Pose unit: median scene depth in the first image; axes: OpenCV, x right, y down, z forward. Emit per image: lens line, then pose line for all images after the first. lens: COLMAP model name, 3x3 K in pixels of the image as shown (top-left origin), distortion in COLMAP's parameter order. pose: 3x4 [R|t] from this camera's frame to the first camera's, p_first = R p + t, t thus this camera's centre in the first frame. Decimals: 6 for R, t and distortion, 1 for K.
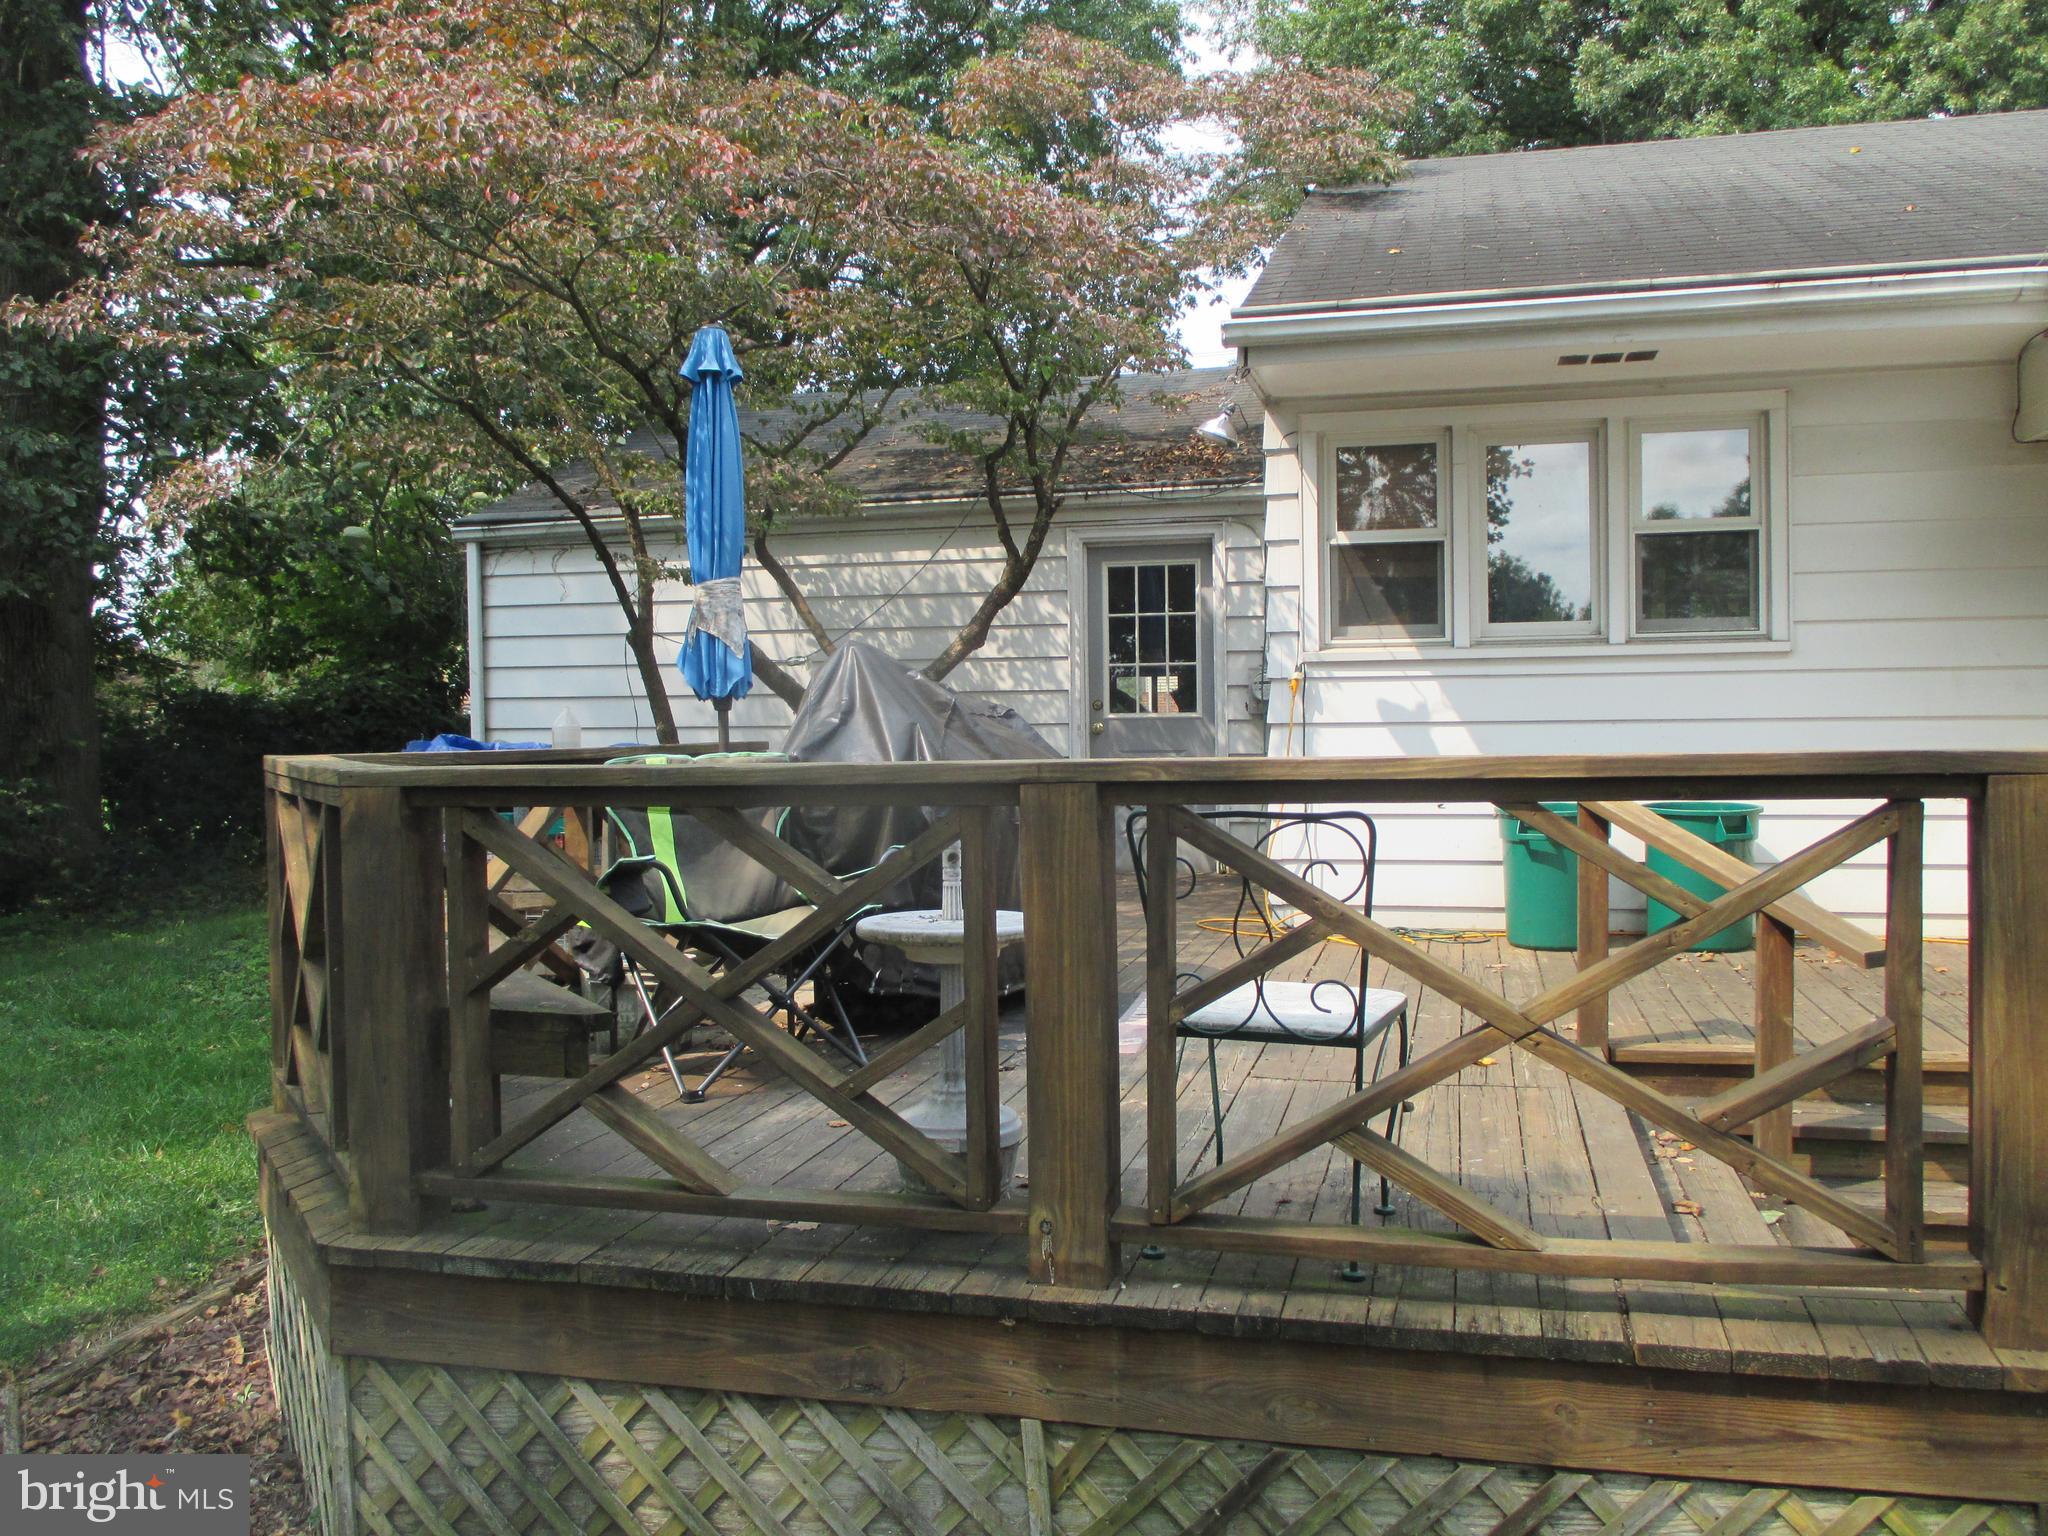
lens RADIAL K [[1719.8, 0, 1024.0], [0, 1719.8, 768.0], [0, 0, 1]] dist [-0.002520, -0.178530]
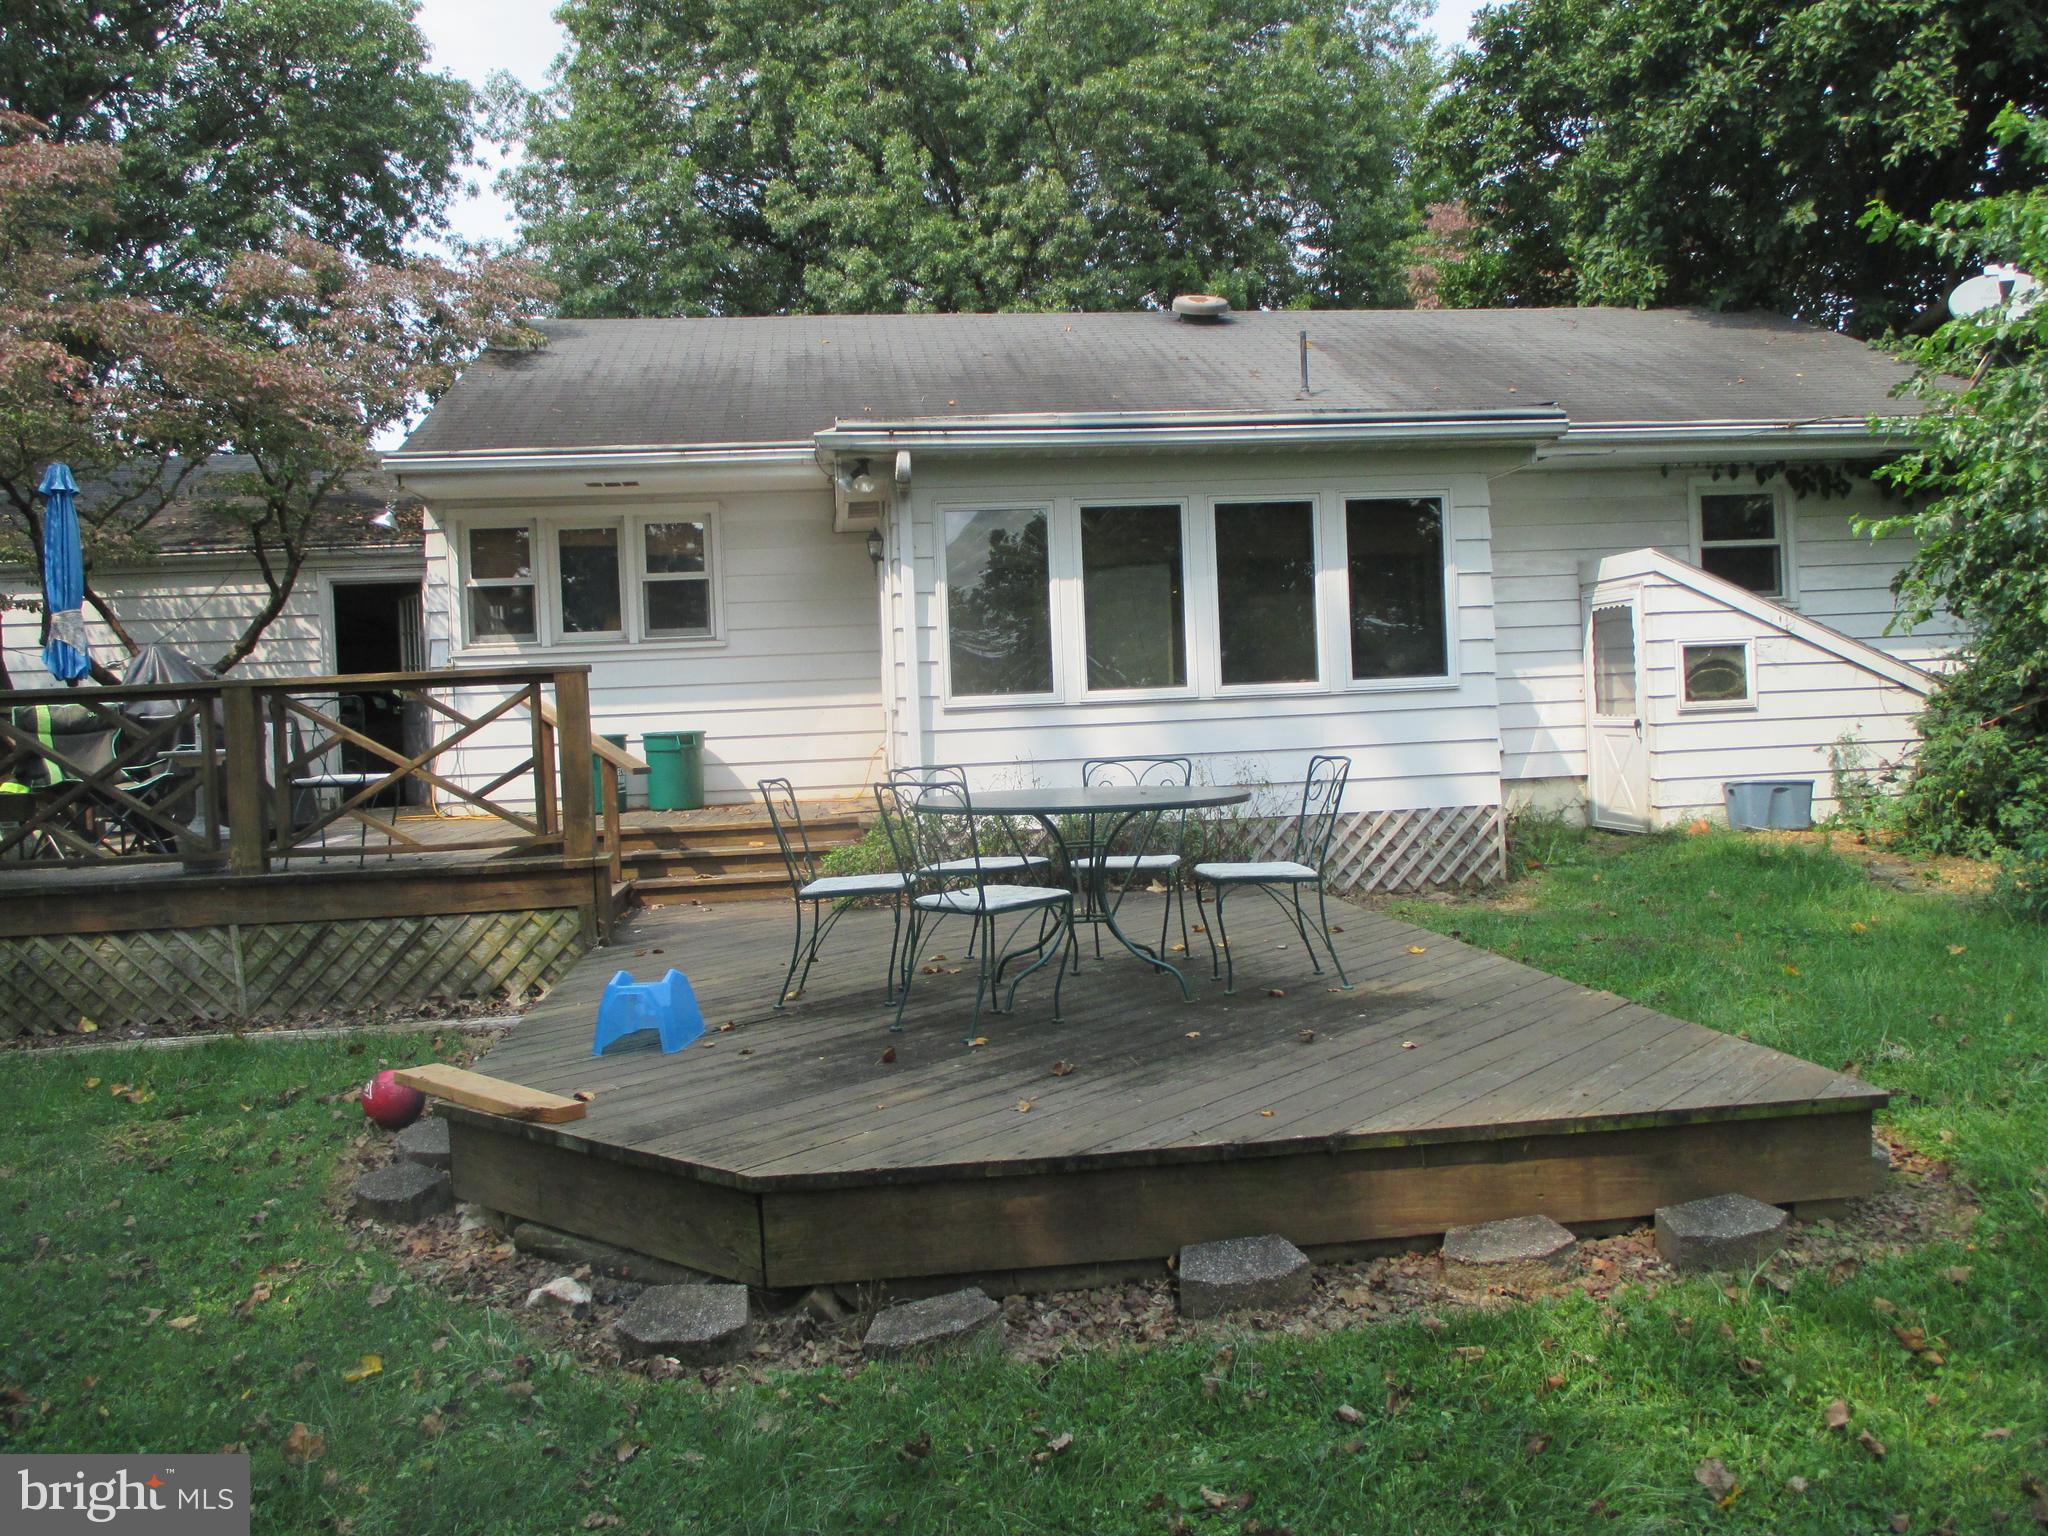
lens RADIAL K [[1774.7, 0, 1024.0], [0, 1774.7, 768.0], [0, 0, 1]] dist [-0.004492, -0.018762]
pose [[0.938673, -0.032886, 0.343238, 0.080209], [0.037596, 0.999268, -0.007075, 0.072177], [-0.342754, 0.019545, 0.939222, -0.735543]]
